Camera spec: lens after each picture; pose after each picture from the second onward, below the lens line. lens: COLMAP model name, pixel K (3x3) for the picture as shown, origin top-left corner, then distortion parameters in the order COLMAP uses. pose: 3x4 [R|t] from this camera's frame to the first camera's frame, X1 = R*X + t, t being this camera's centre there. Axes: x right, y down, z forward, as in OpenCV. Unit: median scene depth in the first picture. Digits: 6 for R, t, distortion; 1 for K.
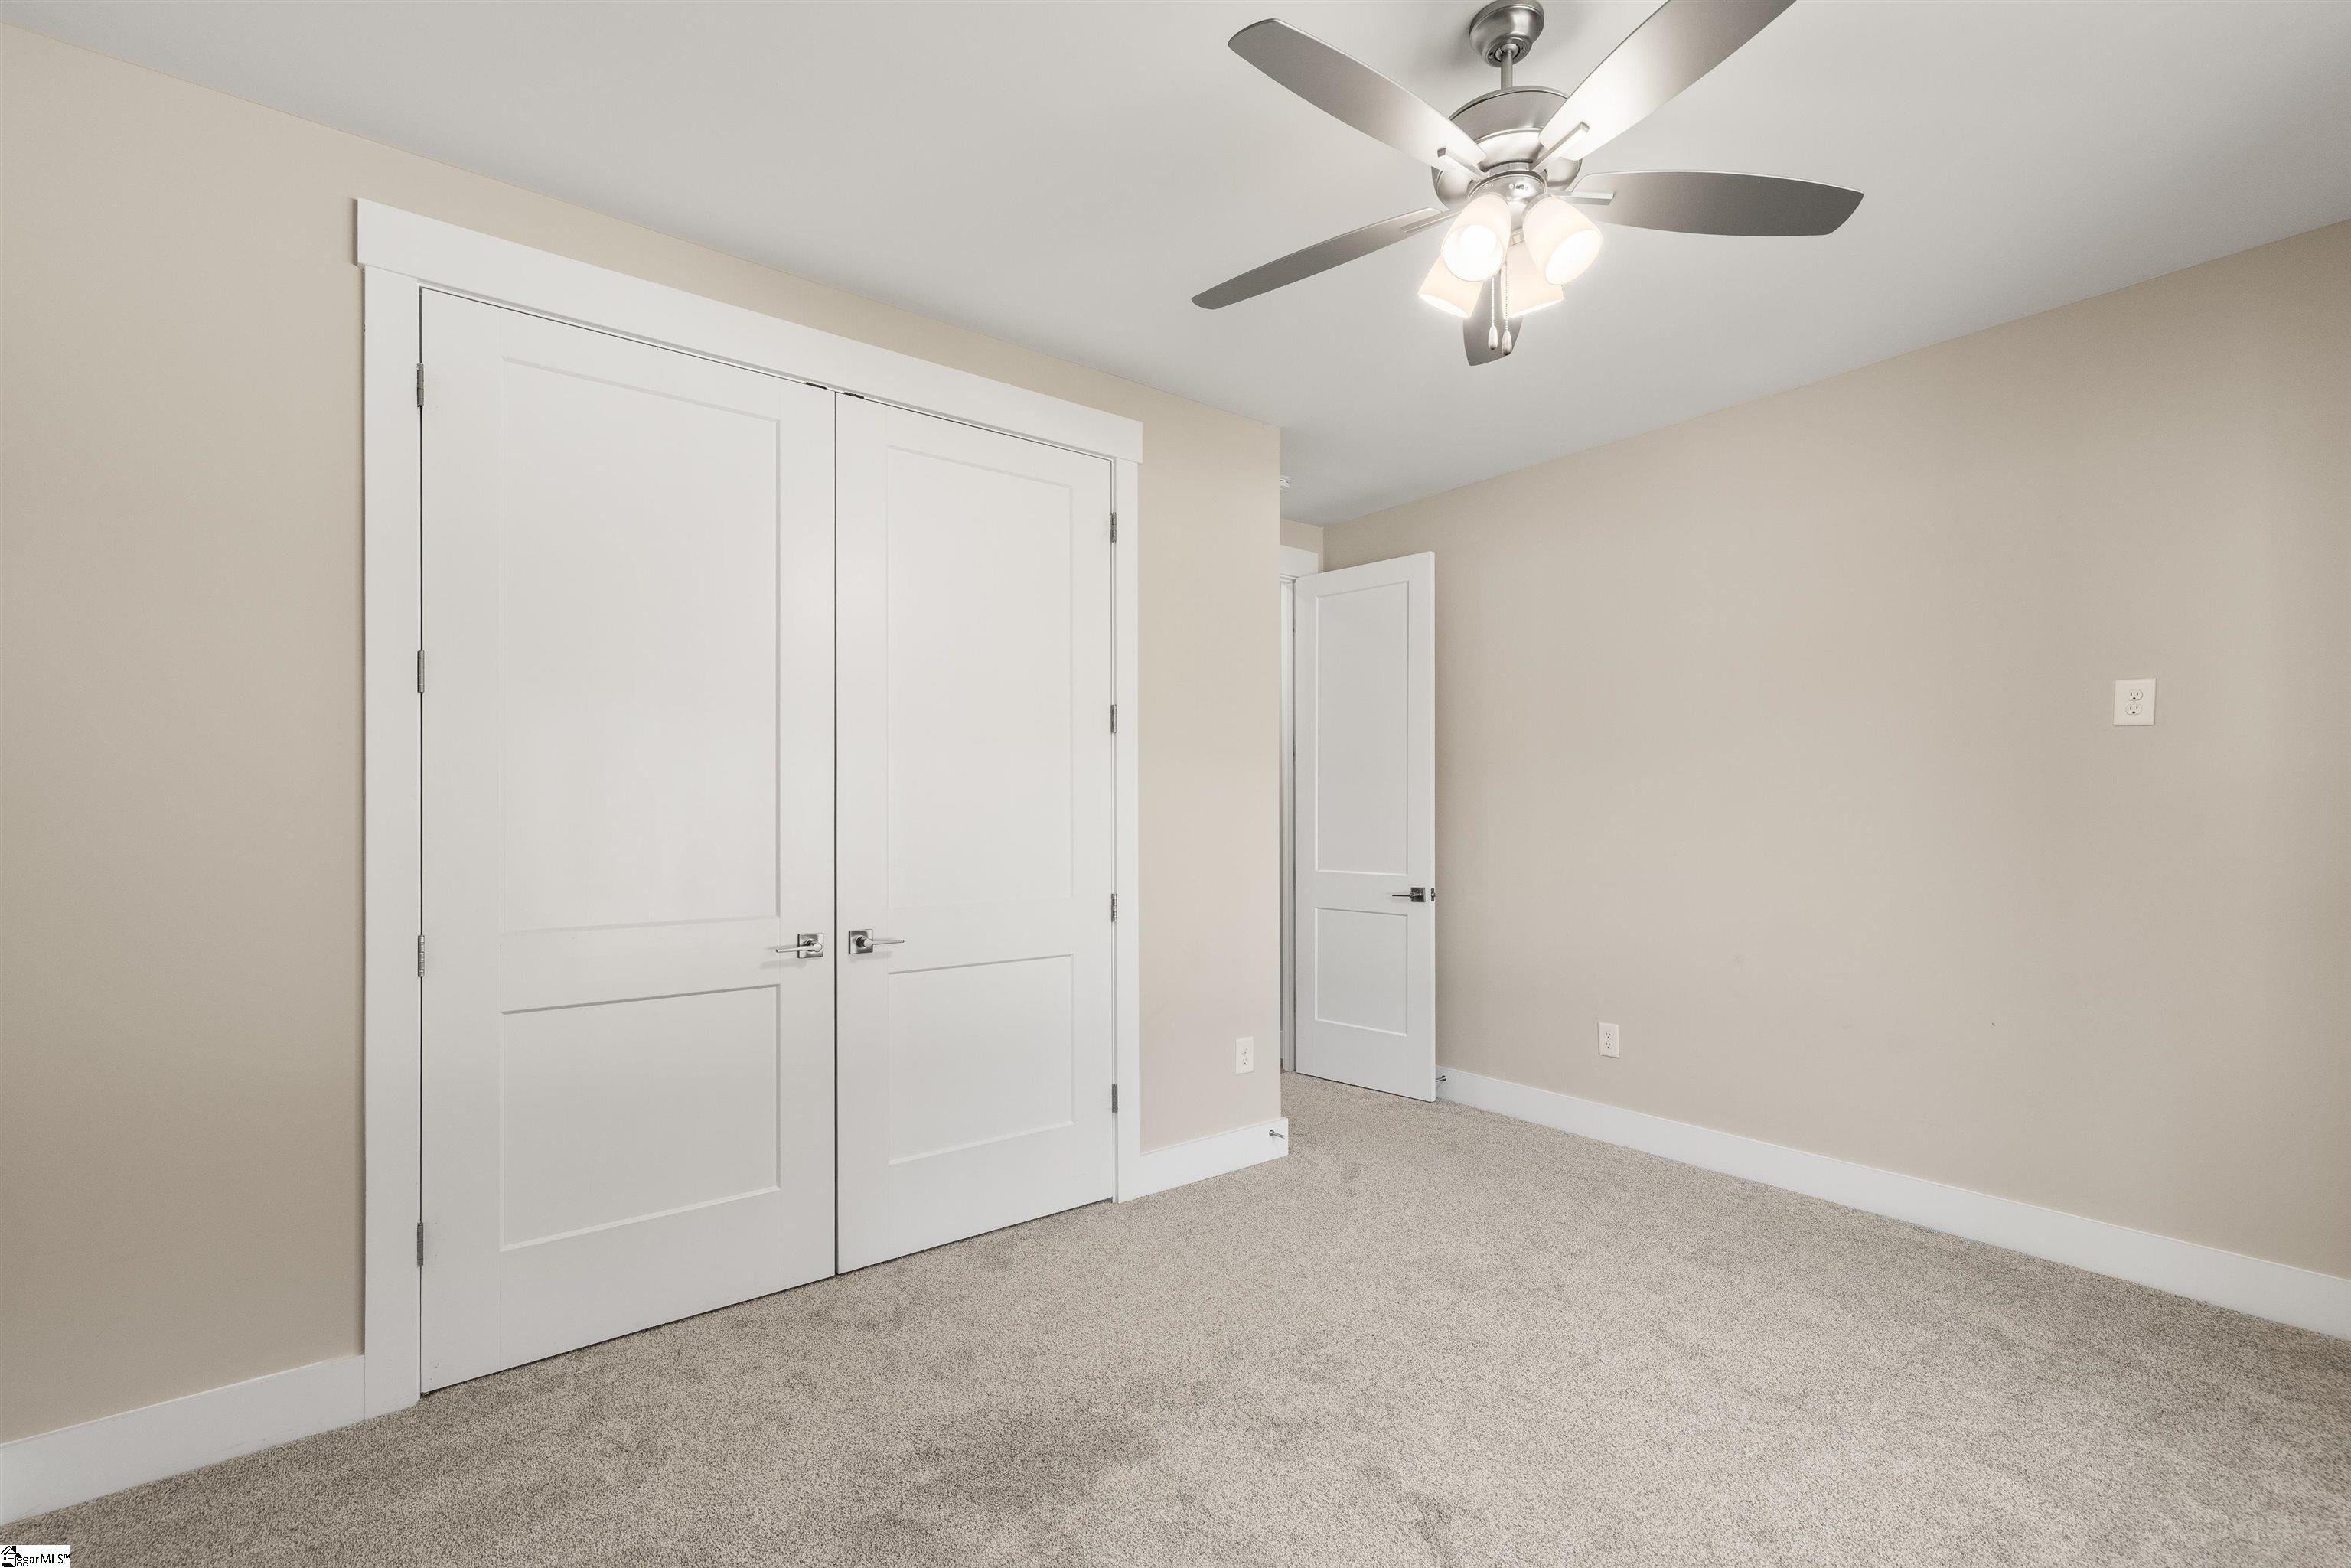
lens RADIAL K [[1024.8, 0, 1182.6], [0, 1024.8, 796.4], [0, 0, 1]] dist [0.003616, 0.000807]
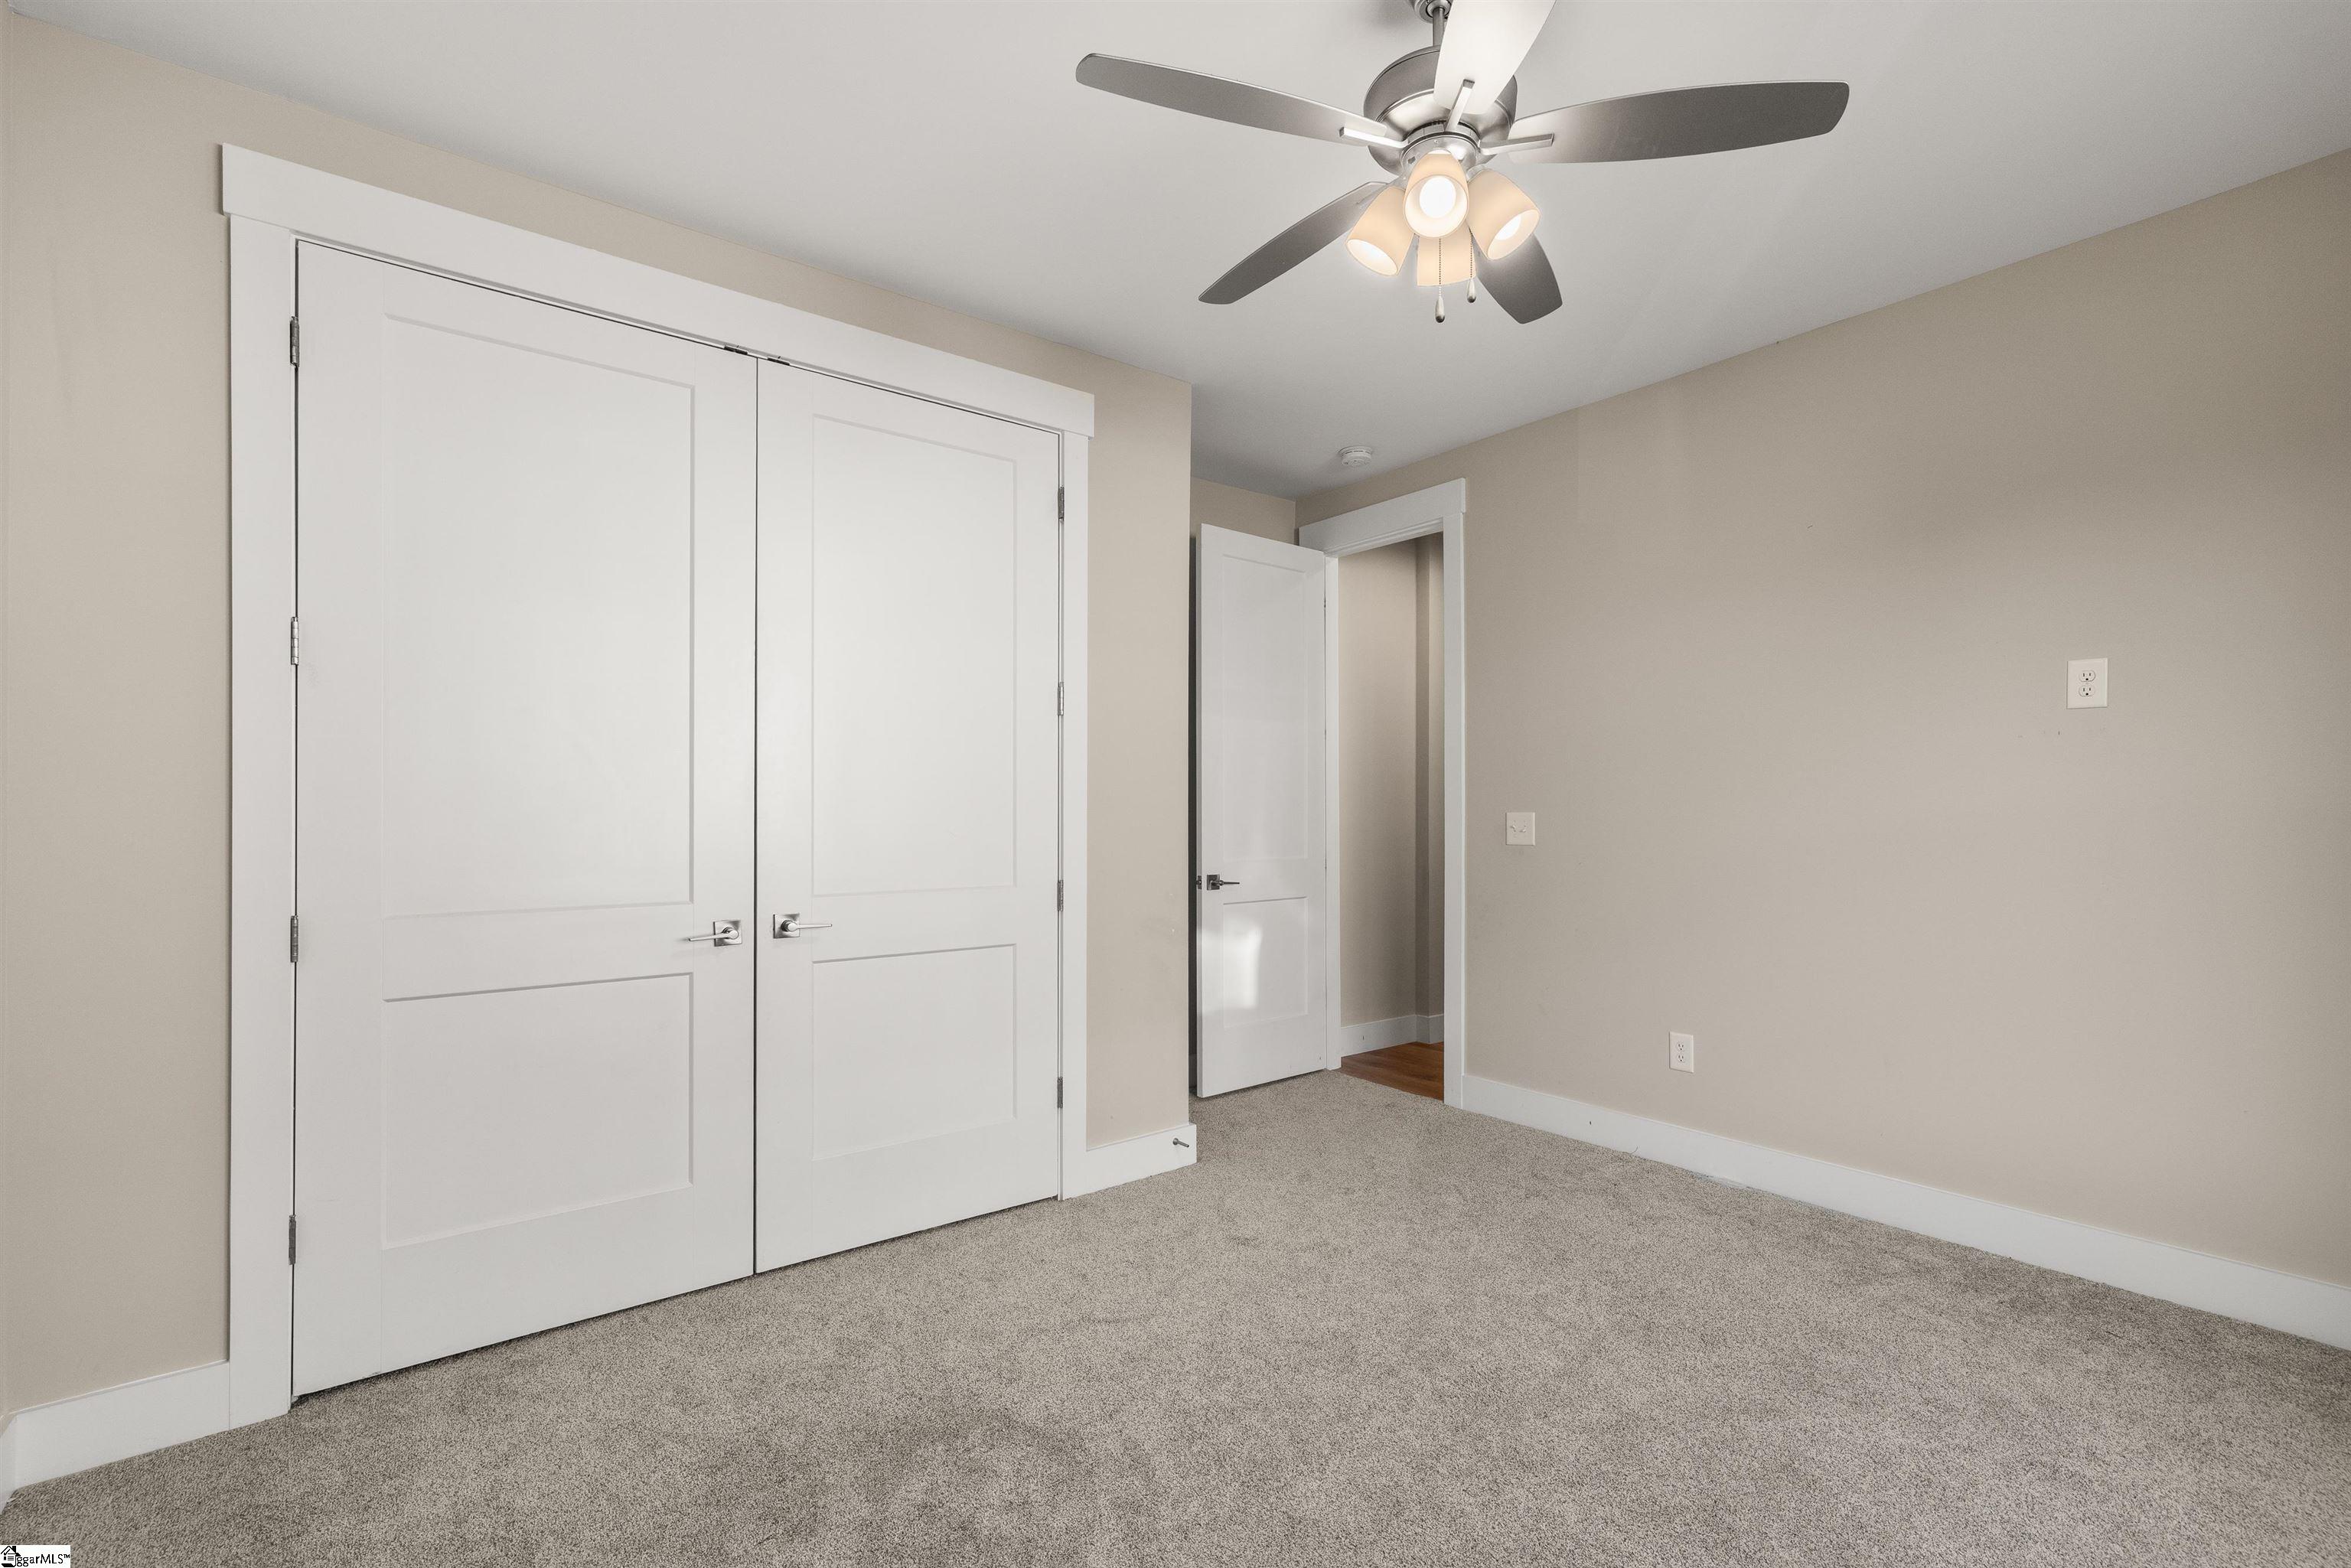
lens RADIAL K [[1013.1, 0, 1176.8], [0, 1013.1, 779.1], [0, 0, 1]] dist [-0.001592, 0.000059]
pose [[0.999890, 0.009322, -0.011517, 0.082604], [-0.009361, 0.999951, -0.003359, 0.000817], [0.011485, 0.003466, 0.999928, 0.065826]]
